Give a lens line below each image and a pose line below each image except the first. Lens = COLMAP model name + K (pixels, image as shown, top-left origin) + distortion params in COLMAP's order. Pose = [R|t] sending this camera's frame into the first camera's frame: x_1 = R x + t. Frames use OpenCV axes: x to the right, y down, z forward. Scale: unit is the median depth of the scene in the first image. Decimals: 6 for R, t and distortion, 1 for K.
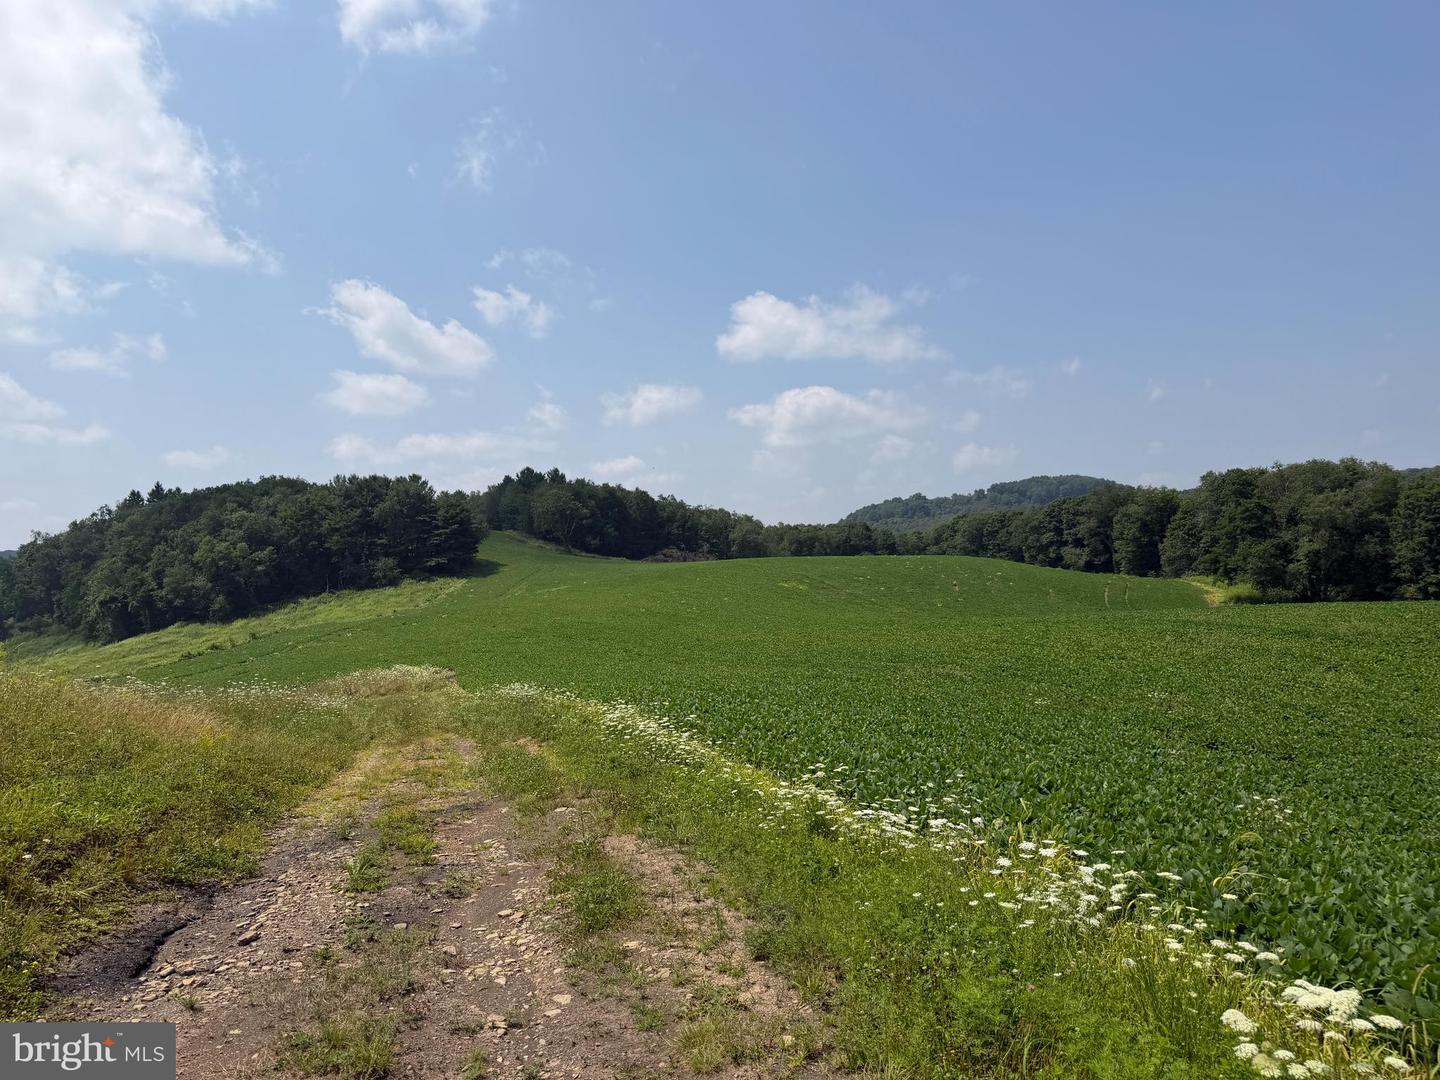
lens RADIAL K [[1002.8, 0, 716.2], [0, 1002.8, 540.7], [0, 0, 1]] dist [0.067658, -0.086990]
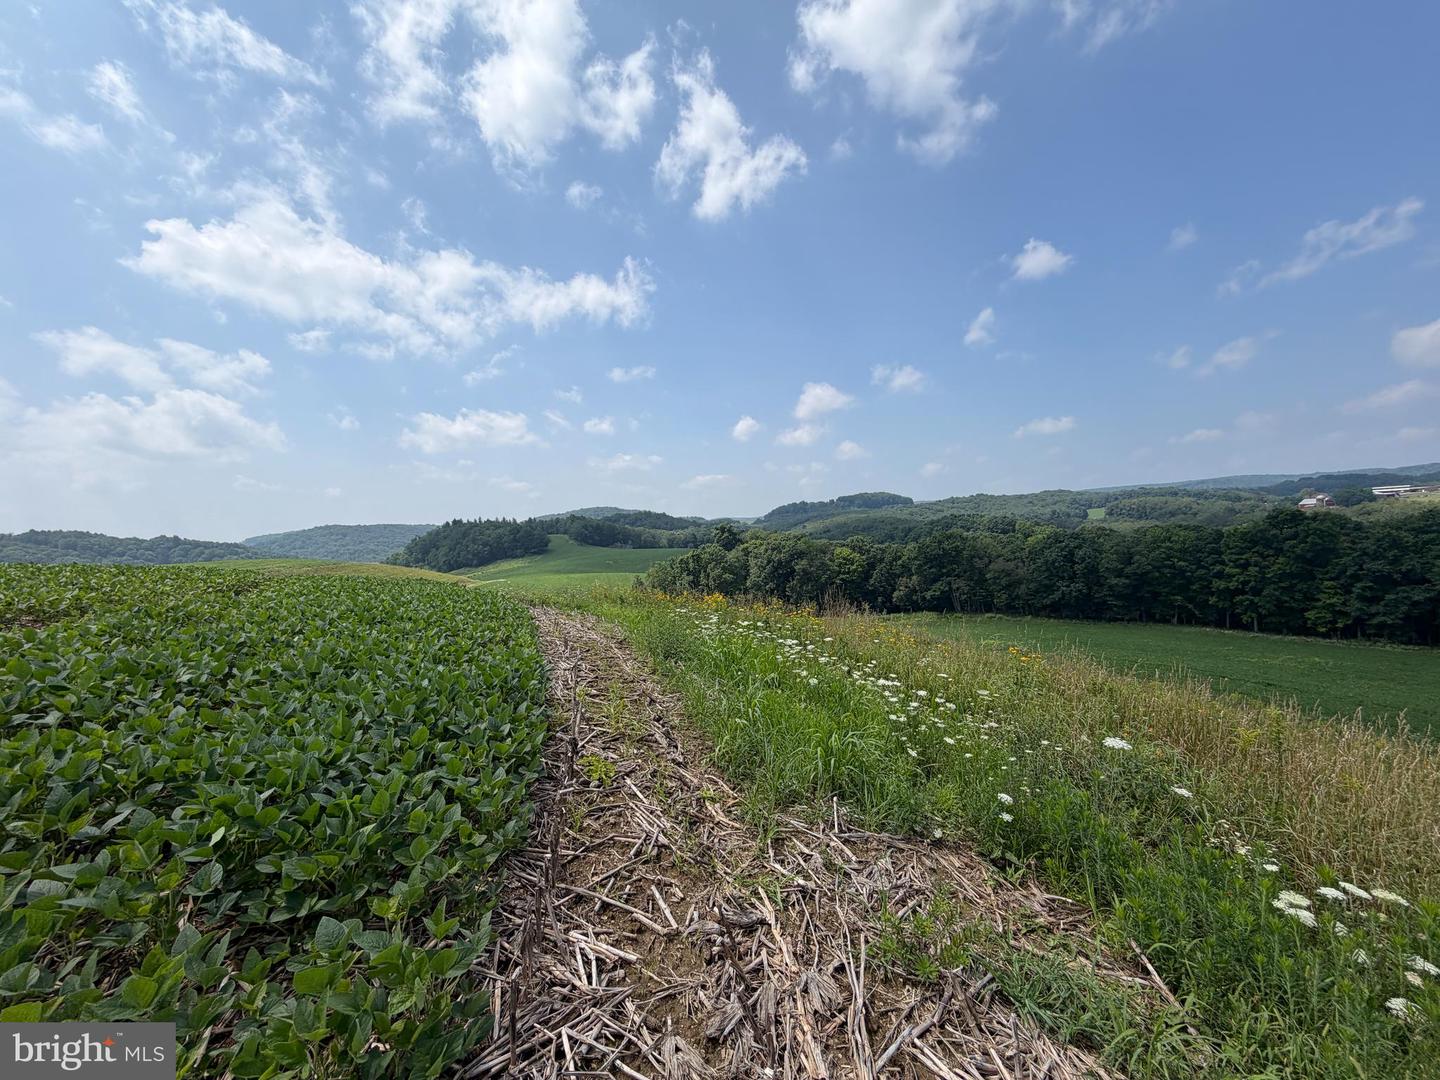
lens RADIAL K [[569.1, 0, 719.9], [0, 569.1, 535.3], [0, 0, 1]] dist [-0.006137, 0.000917]
pose [[0.998428, 0.008297, -0.055430, 0.354223], [-0.006038, 0.999149, 0.040790, -0.086996], [0.055722, -0.040392, 0.997629, -0.697126]]
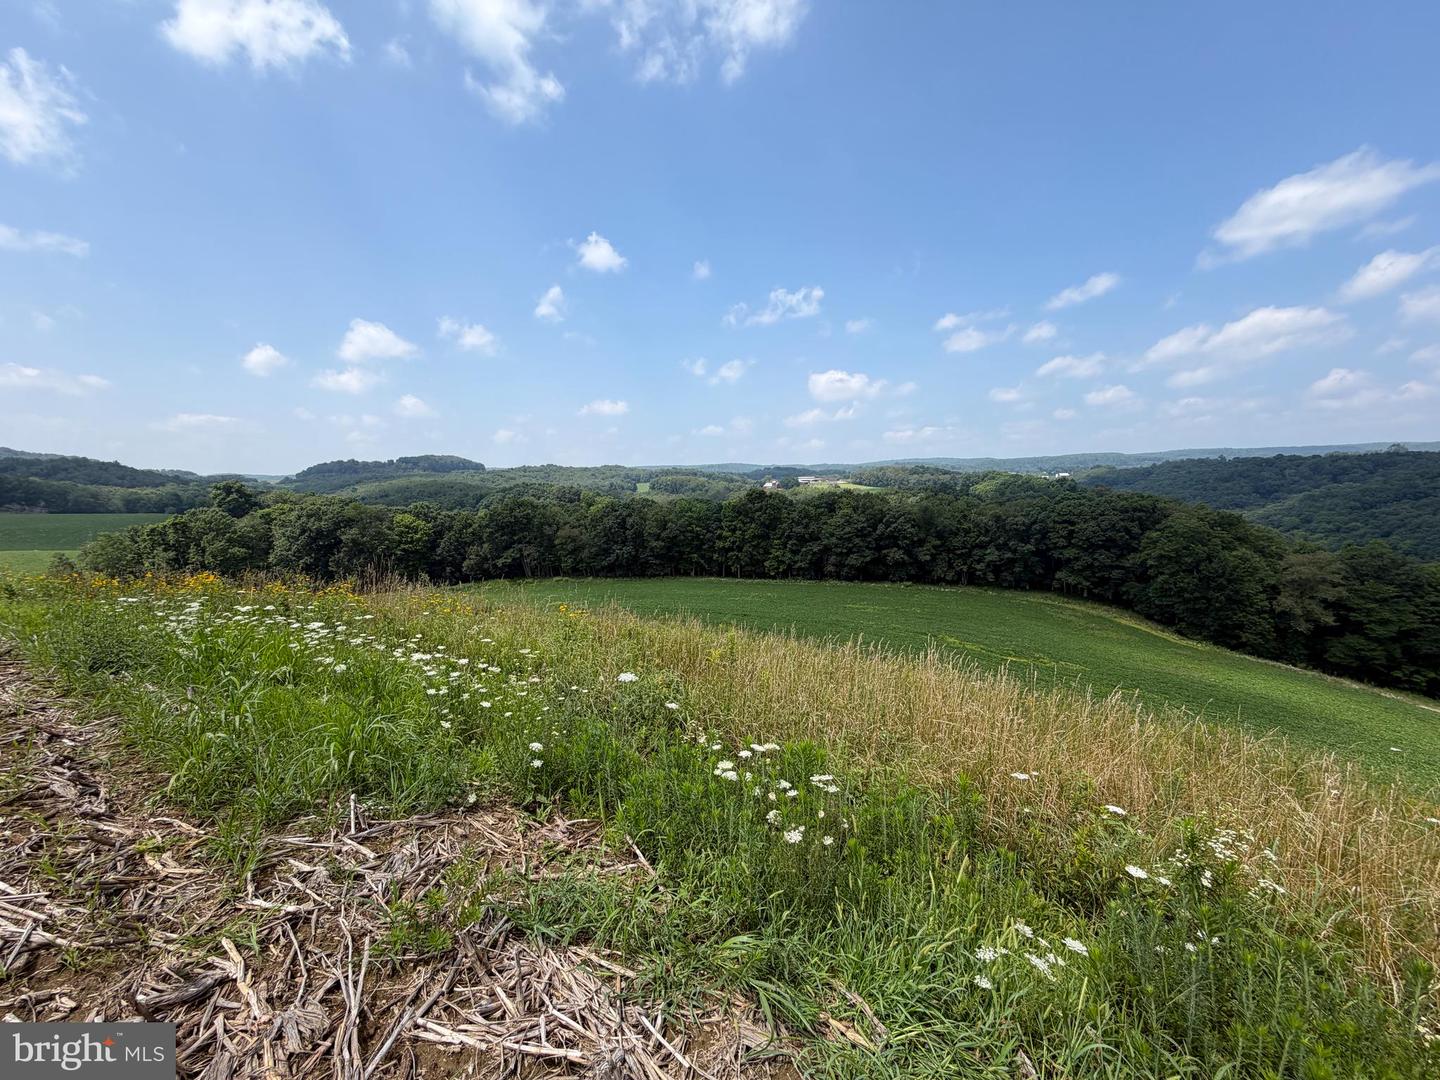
lens RADIAL K [[569.1, 0, 718.4], [0, 569.1, 528.1], [0, 0, 1]] dist [-0.006137, 0.000917]
pose [[0.788905, 0.003010, 0.614508, 0.356351], [-0.052768, 0.996626, 0.062861, -0.086795], [-0.612246, -0.082018, 0.786402, -0.697470]]
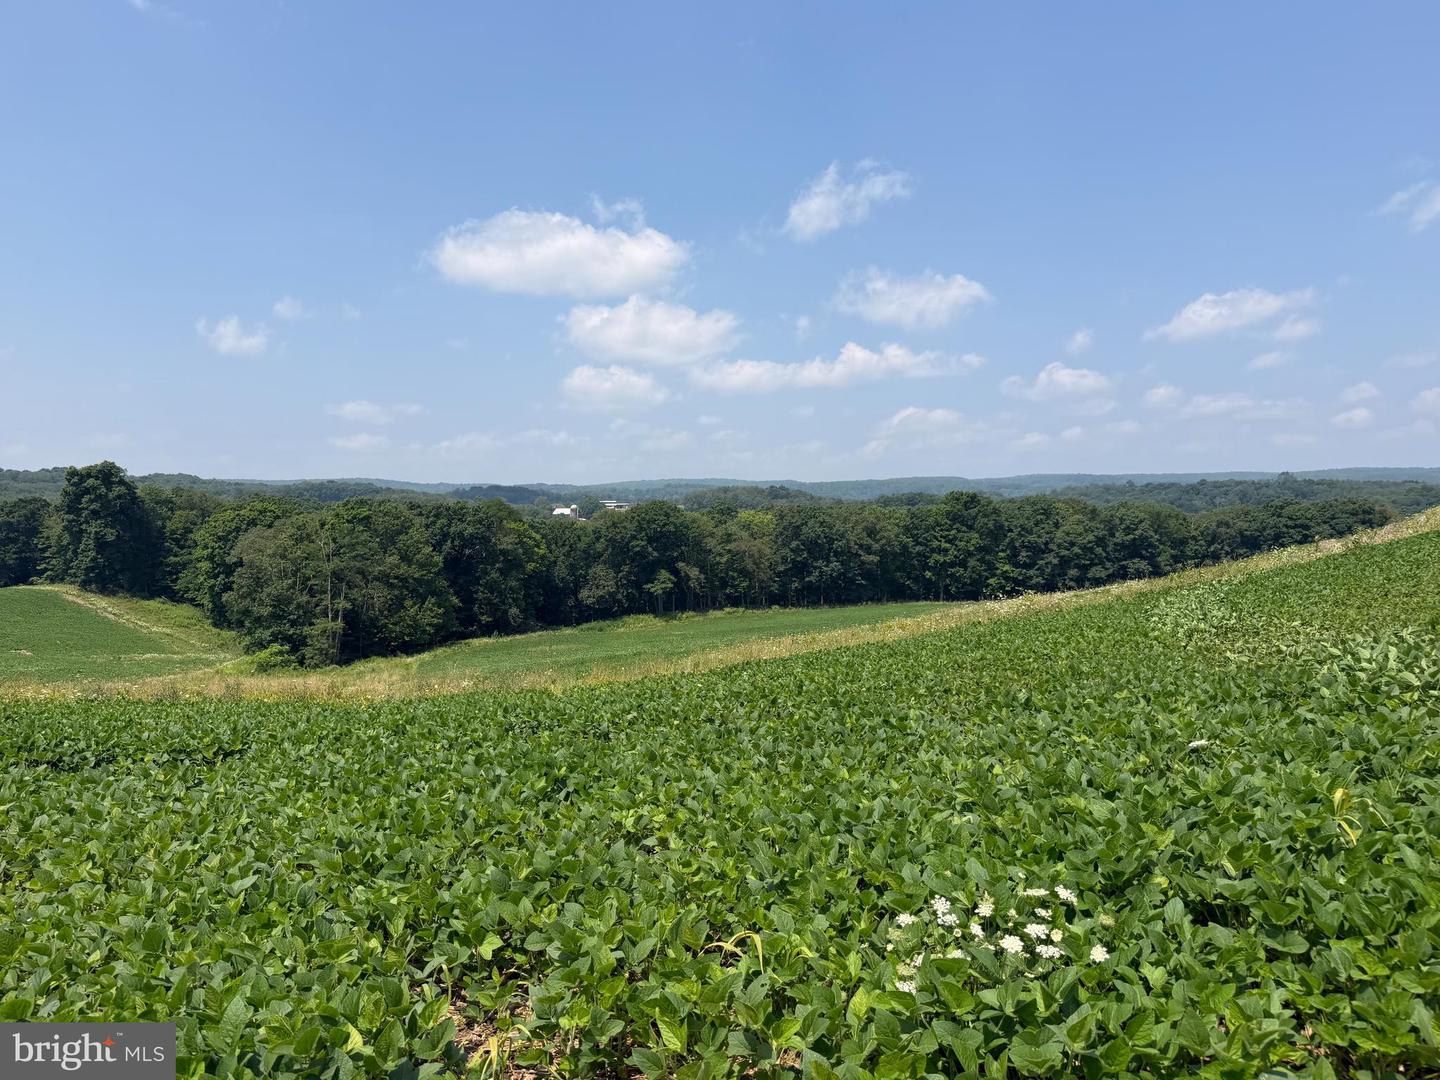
lens RADIAL K [[1002.8, 0, 726.0], [0, 1002.8, 546.9], [0, 0, 1]] dist [0.067658, -0.086990]
pose [[0.480822, 0.034079, 0.876156, -0.061626], [-0.050848, 0.998646, -0.010939, -0.029325], [-0.875343, -0.039292, 0.481904, -0.498154]]
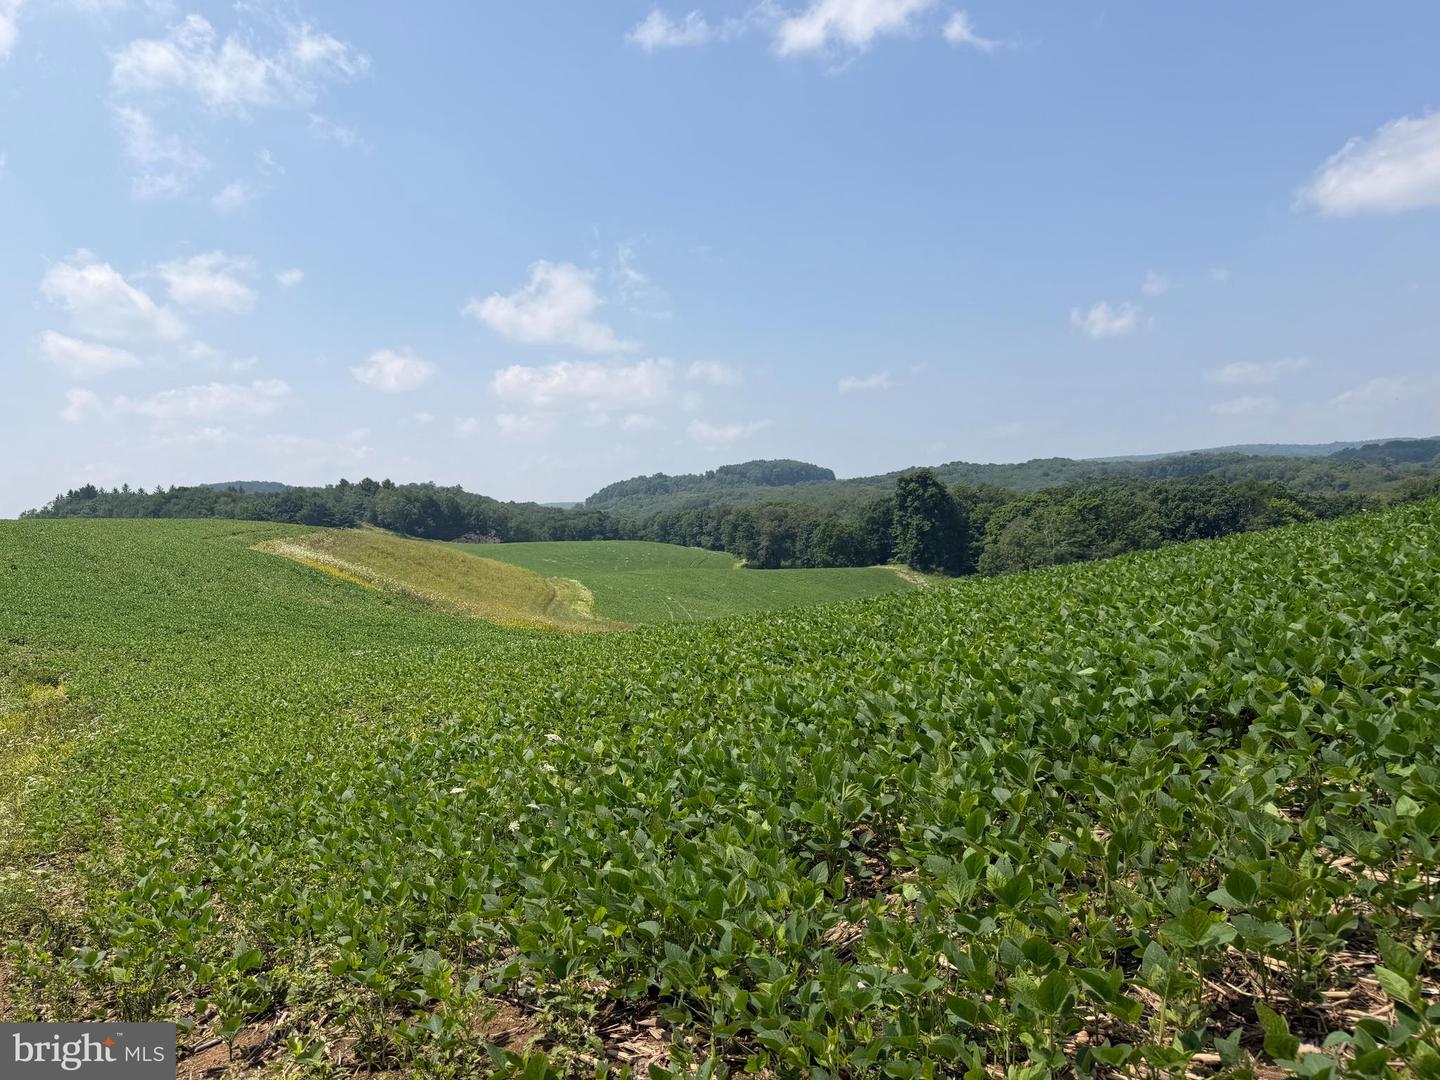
lens RADIAL K [[1002.8, 0, 720.0], [0, 1002.8, 551.8], [0, 0, 1]] dist [0.067658, -0.086990]
pose [[0.970963, -0.002453, 0.239218, -0.041609], [-0.009114, 0.998842, 0.047234, -0.040118], [-0.239057, -0.048042, 0.969816, -0.592242]]
